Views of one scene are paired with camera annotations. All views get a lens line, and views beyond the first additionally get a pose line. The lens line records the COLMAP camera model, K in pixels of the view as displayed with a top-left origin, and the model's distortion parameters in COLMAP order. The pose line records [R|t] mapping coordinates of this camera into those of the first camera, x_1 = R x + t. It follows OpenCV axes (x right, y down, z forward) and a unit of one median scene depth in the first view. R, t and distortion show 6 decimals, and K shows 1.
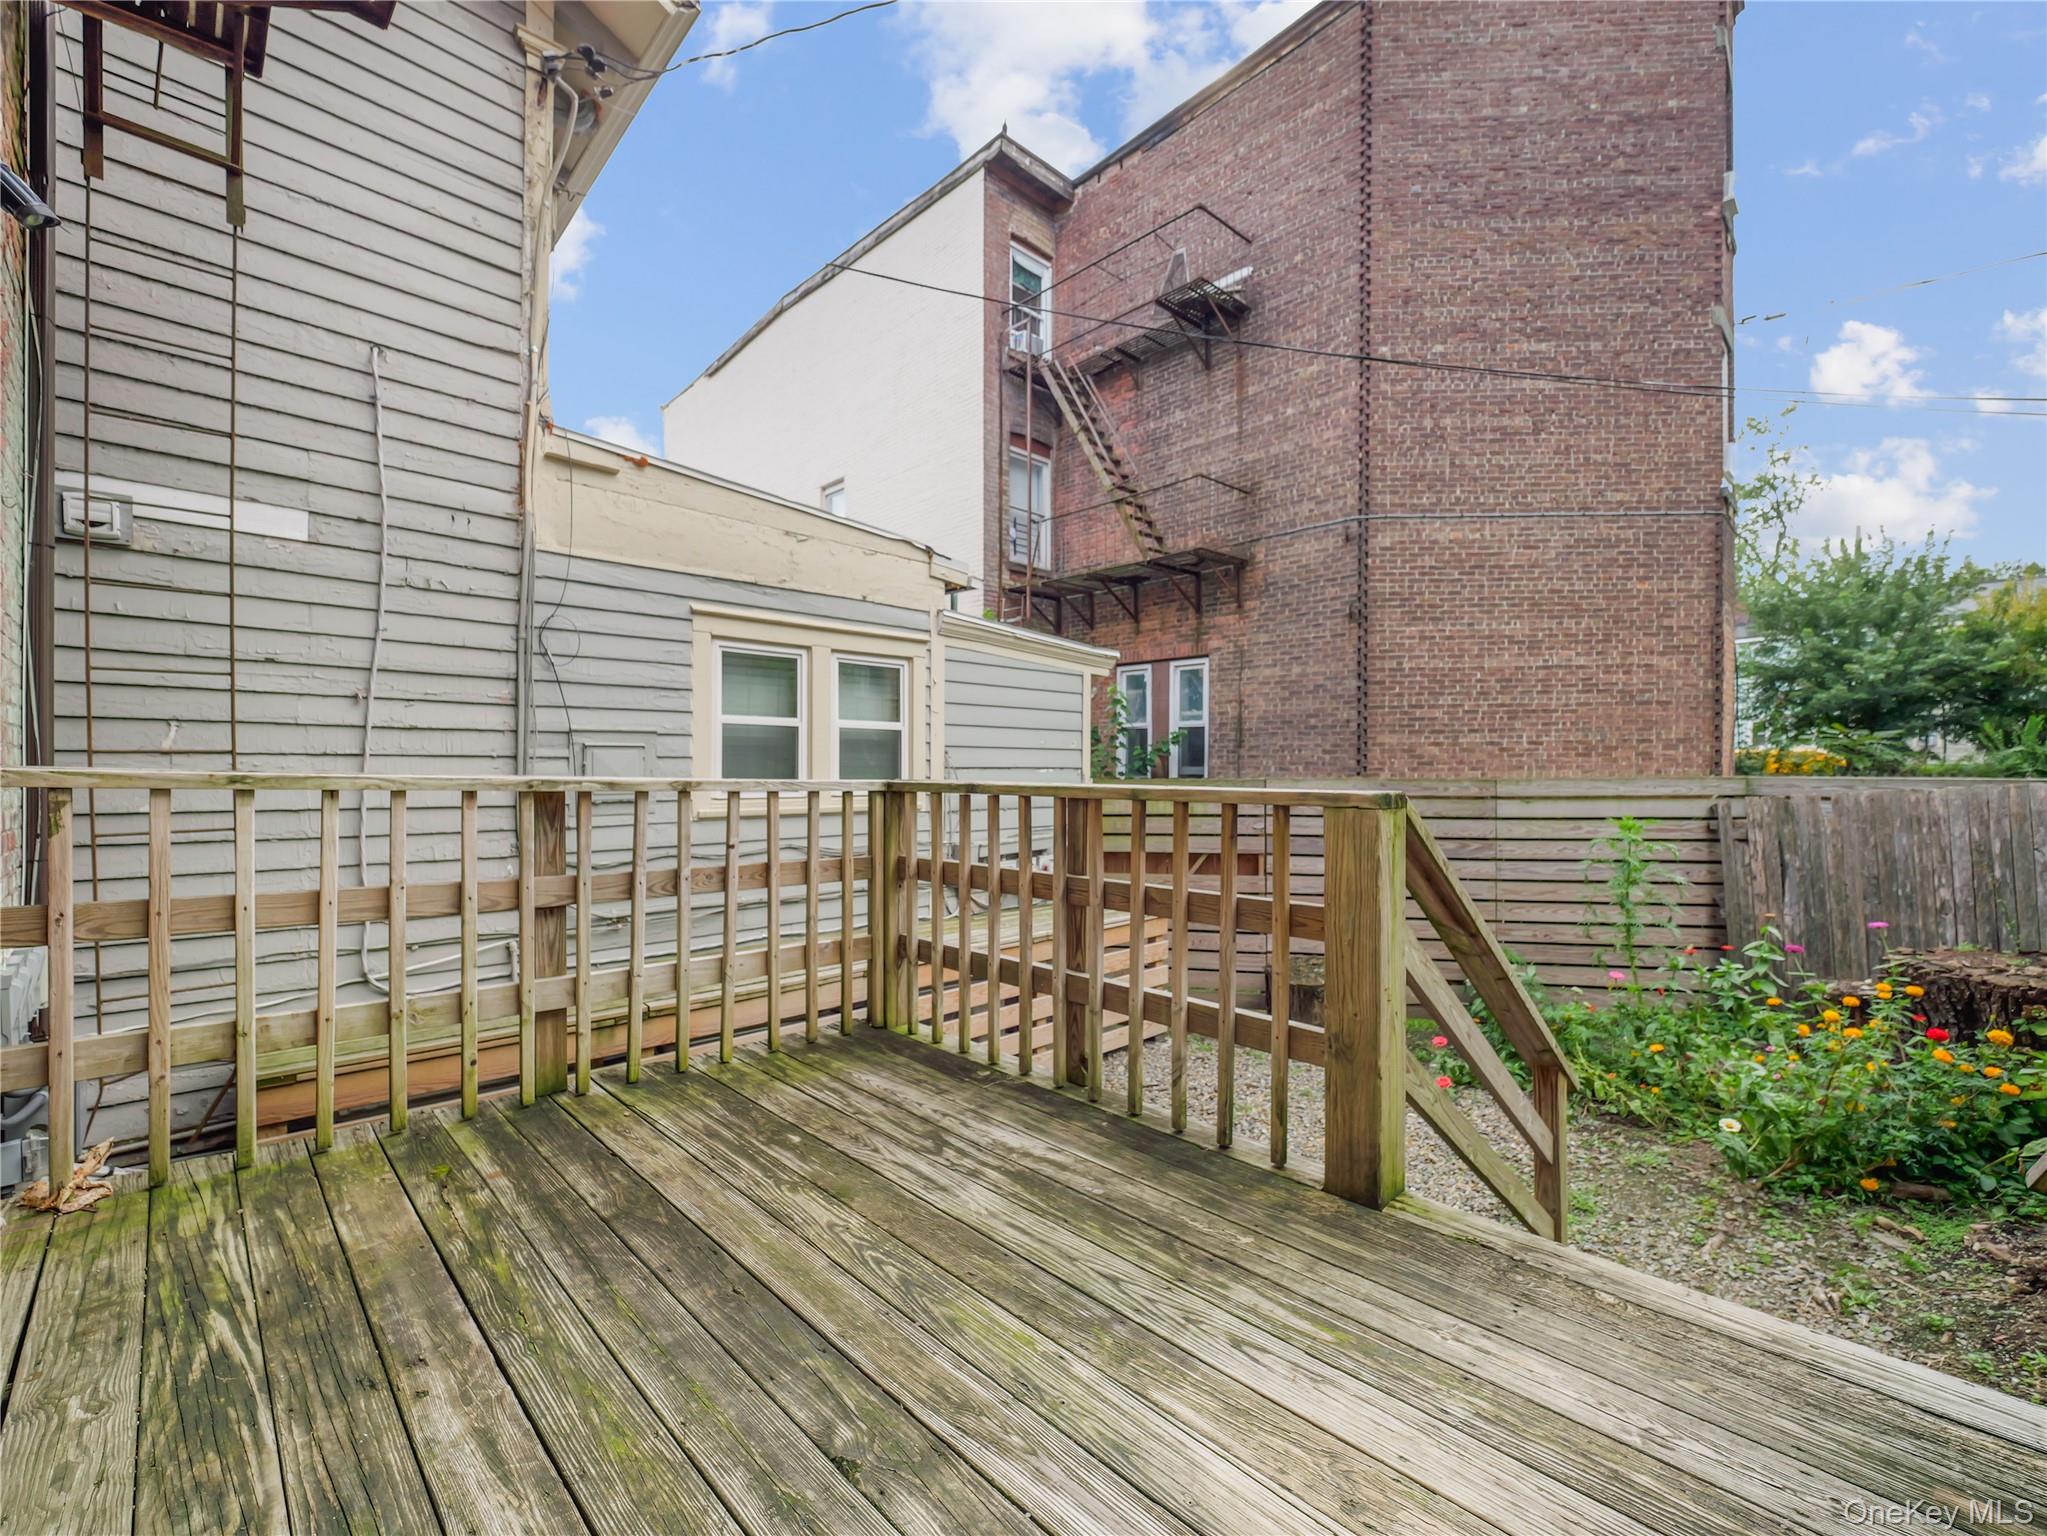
lens RADIAL K [[866.4, 0, 1021.4], [0, 866.4, 764.0], [0, 0, 1]] dist [-0.003869, -0.000037]
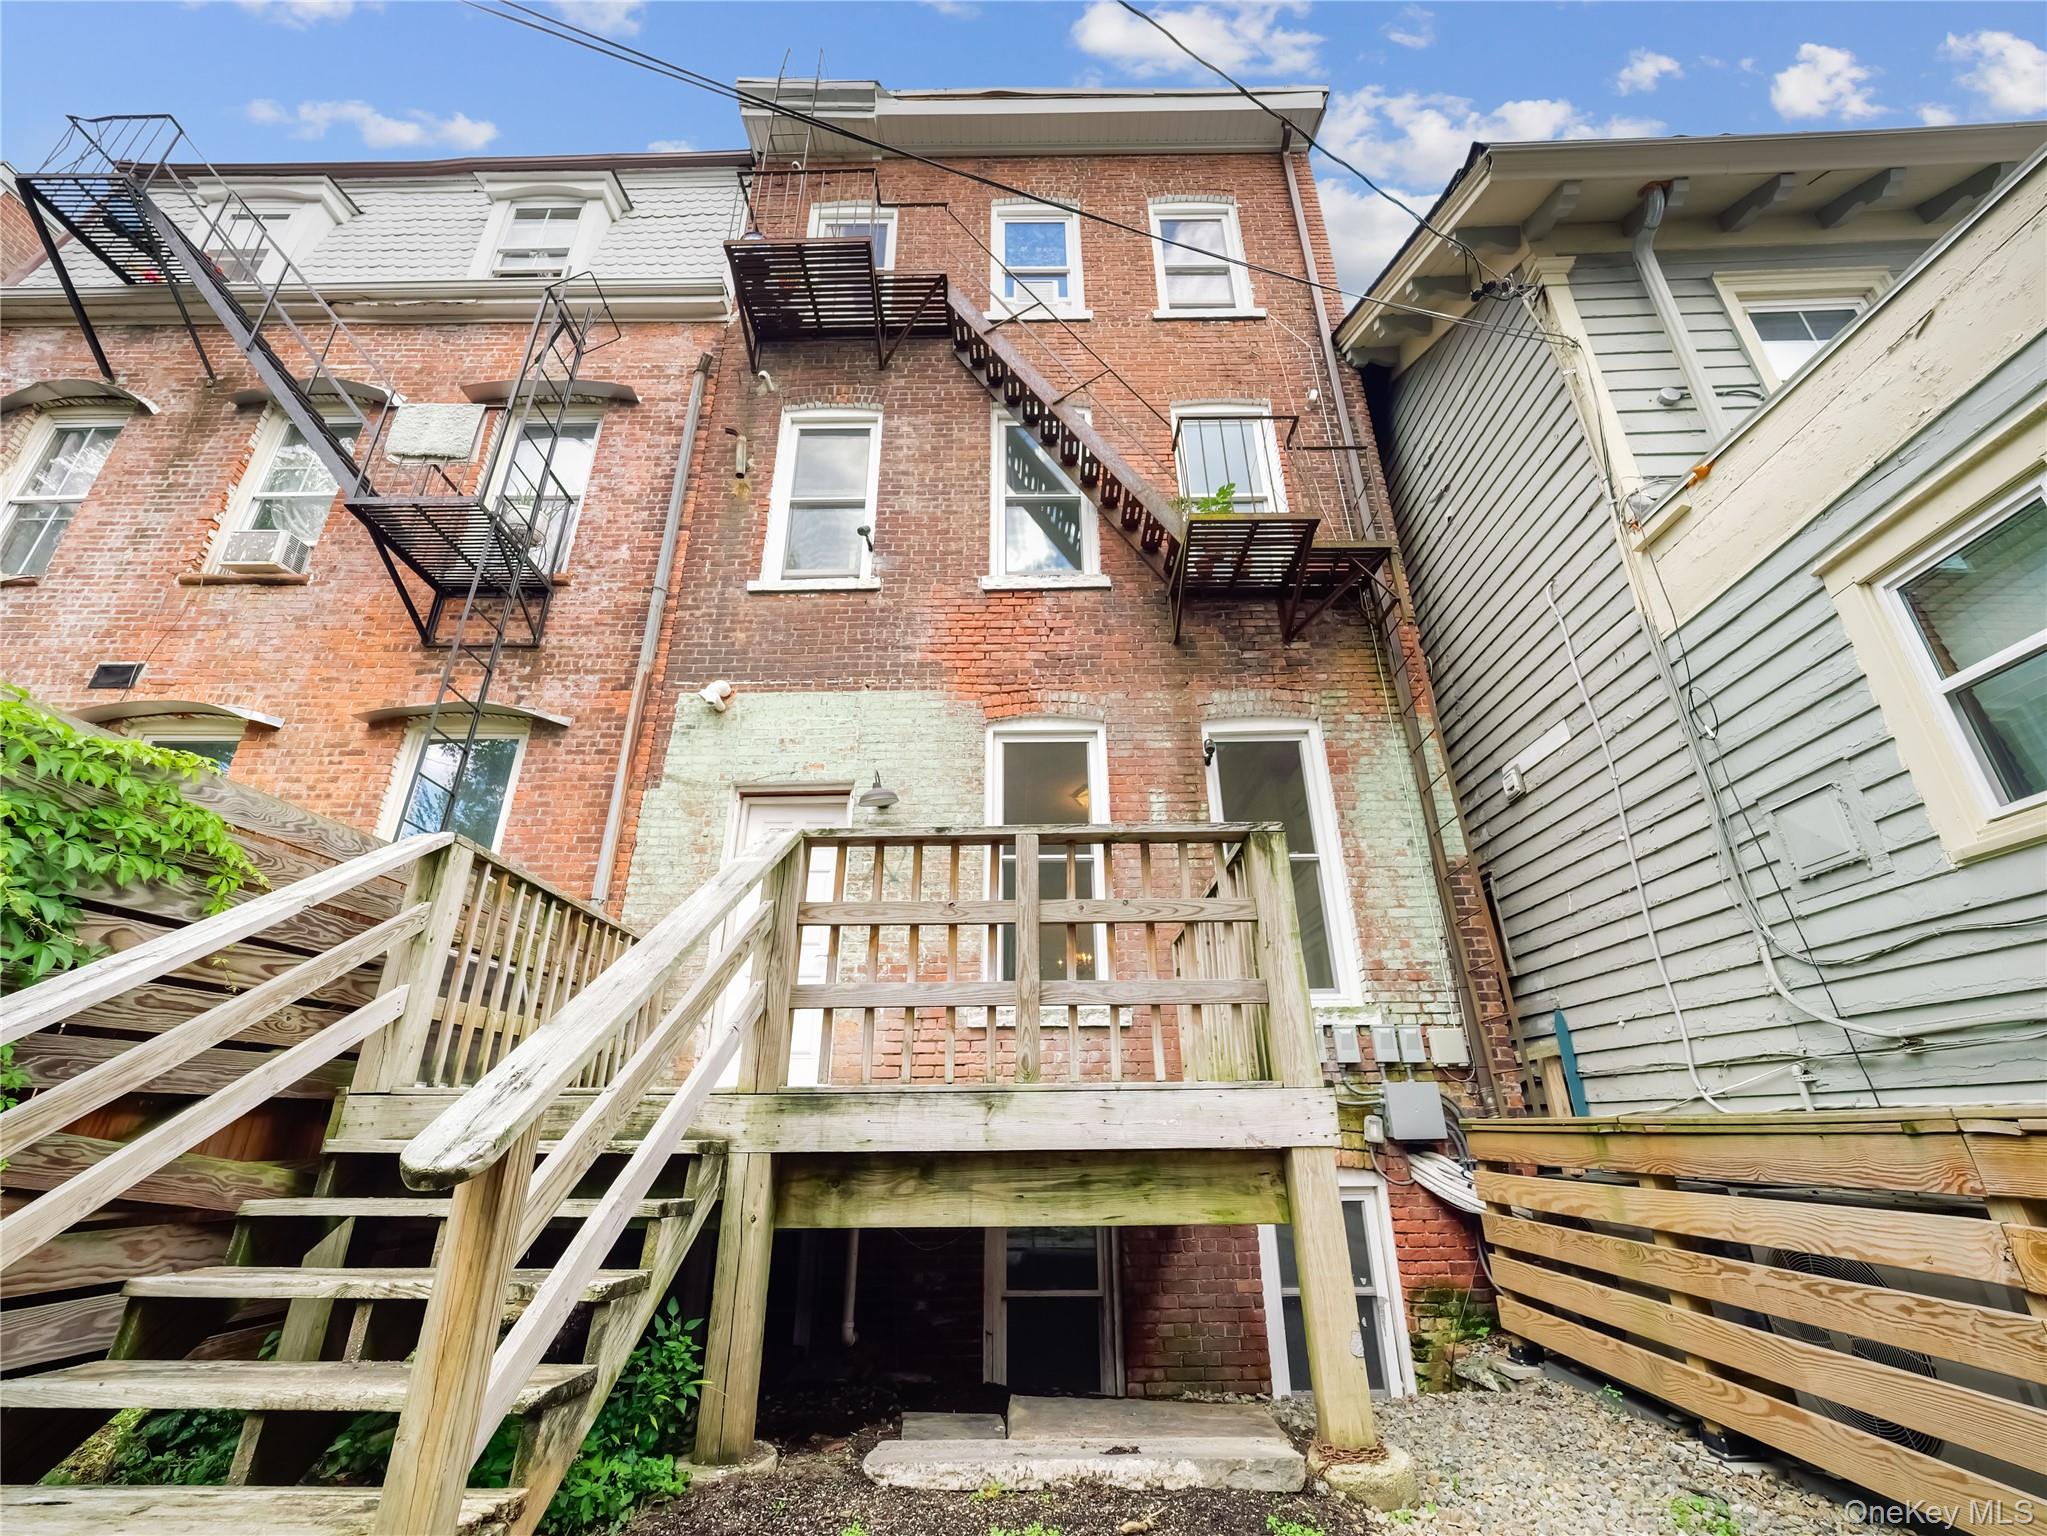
lens RADIAL K [[870.3, 0, 1035.0], [0, 870.3, 753.1], [0, 0, 1]] dist [-0.007130, 0.000639]
pose [[-0.705922, -0.285164, -0.648348, 0.686863], [0.009543, 0.911460, -0.411279, 0.339692], [0.708225, -0.296518, -0.640698, 1.413705]]
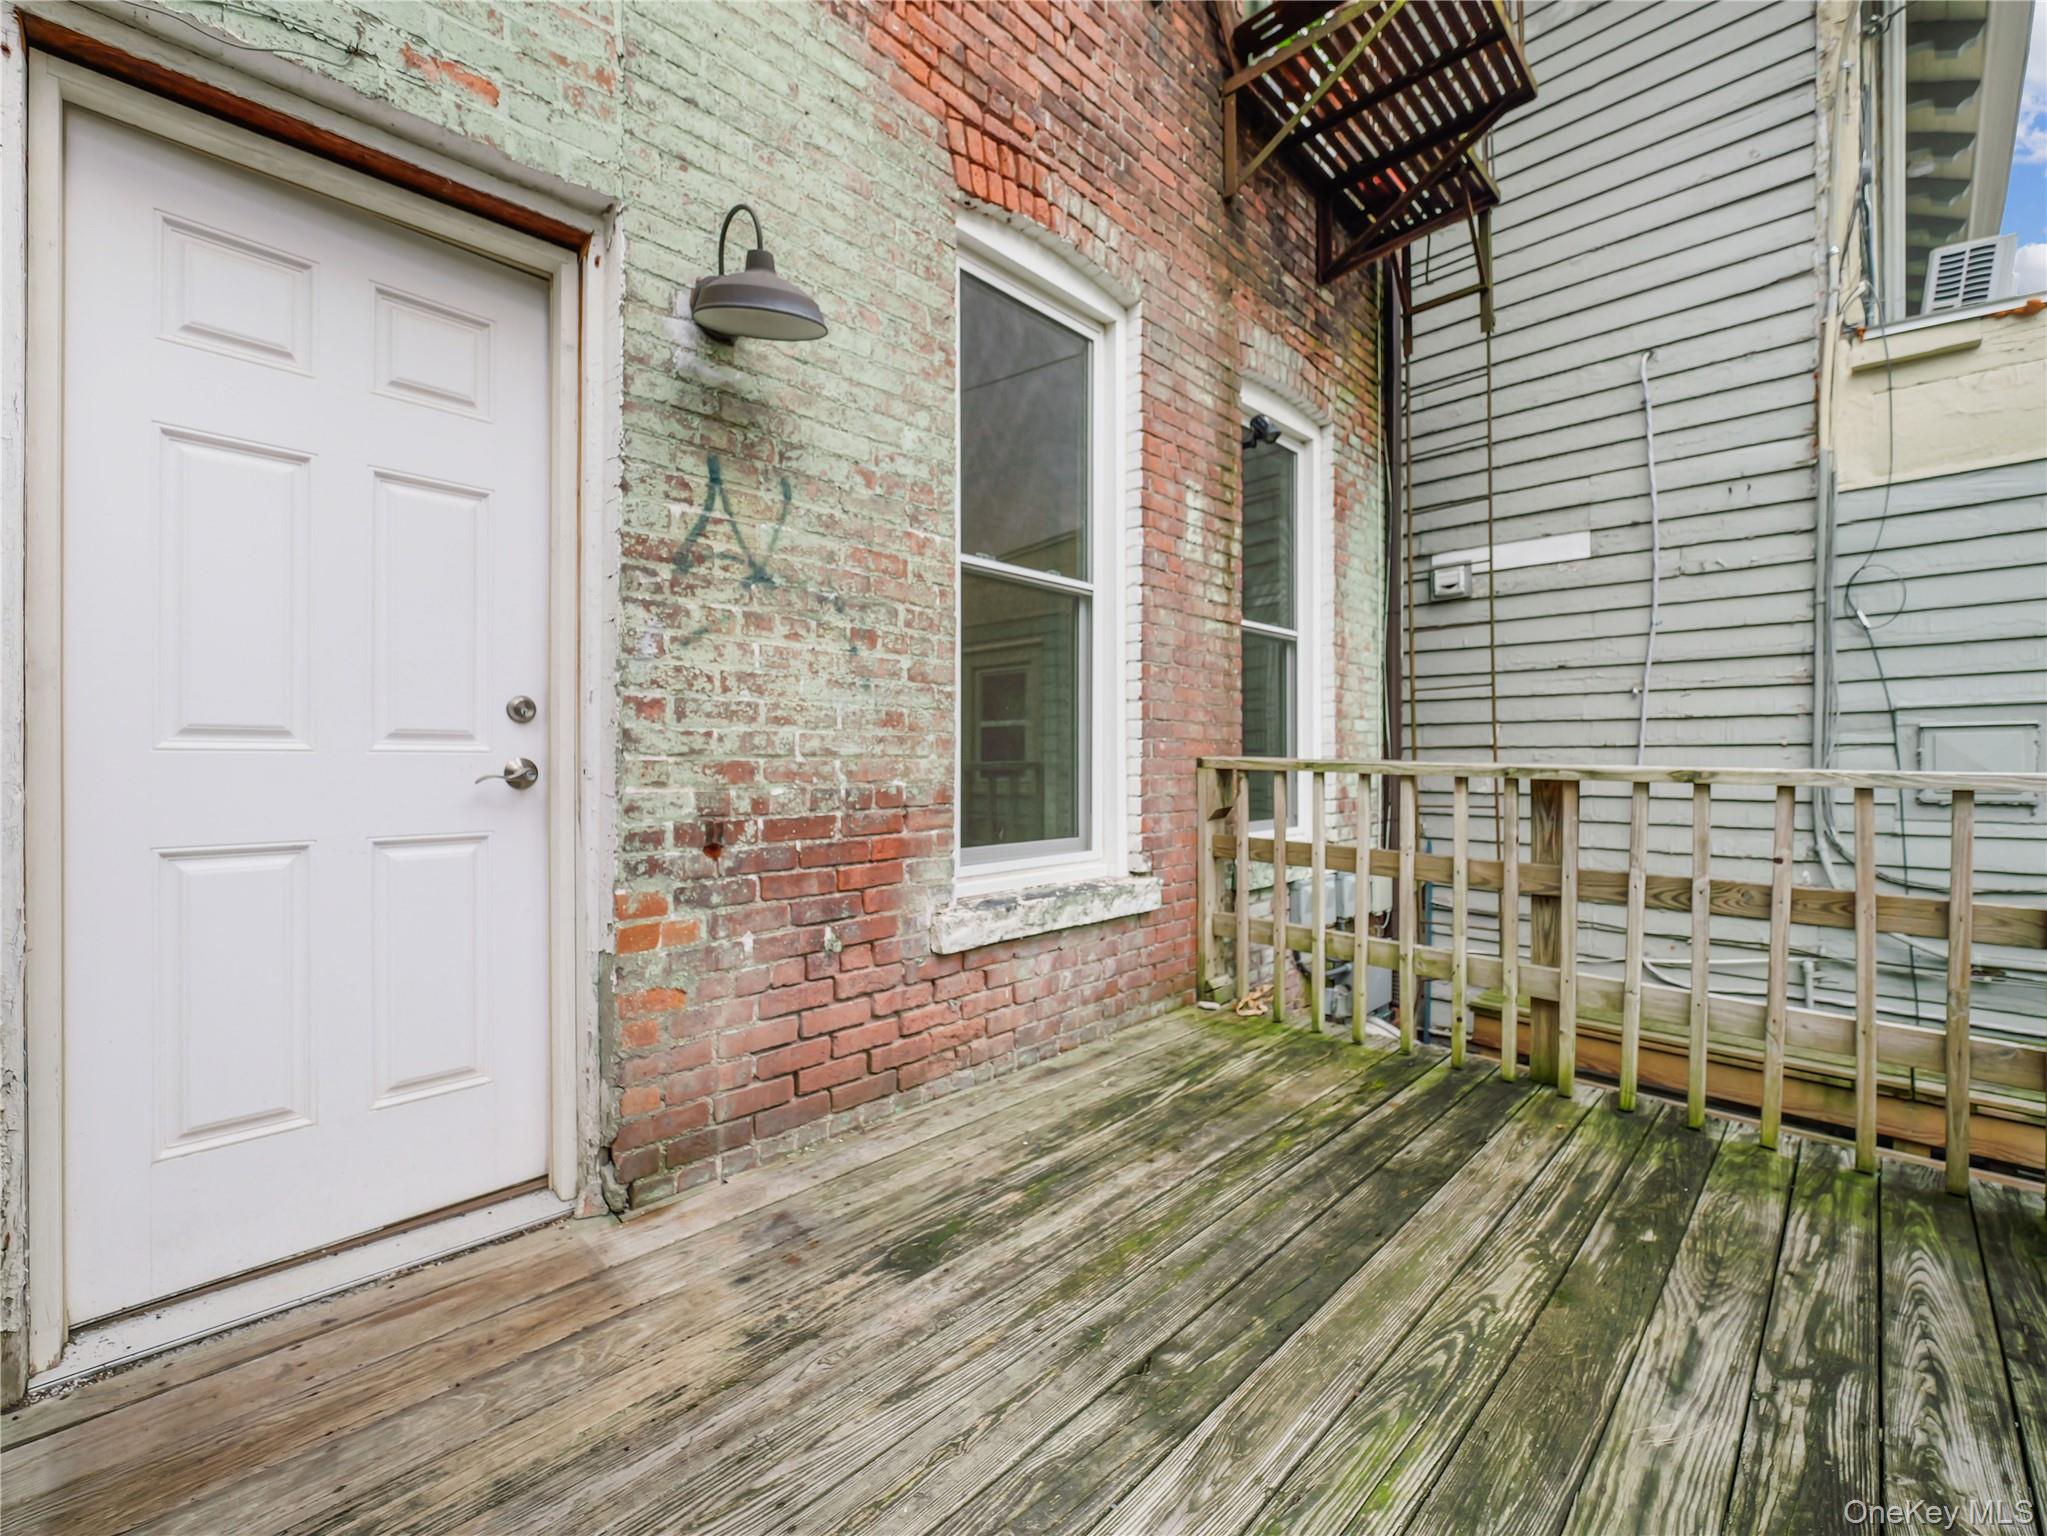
lens RADIAL K [[857.8, 0, 1024.9], [0, 857.8, 759.2], [0, 0, 1]] dist [-0.010479, 0.001720]
pose [[0.013795, -0.005504, -0.999890, 0.306019], [0.007223, 0.999959, -0.005405, 0.006407], [0.999879, -0.007147, 0.013834, 0.276767]]
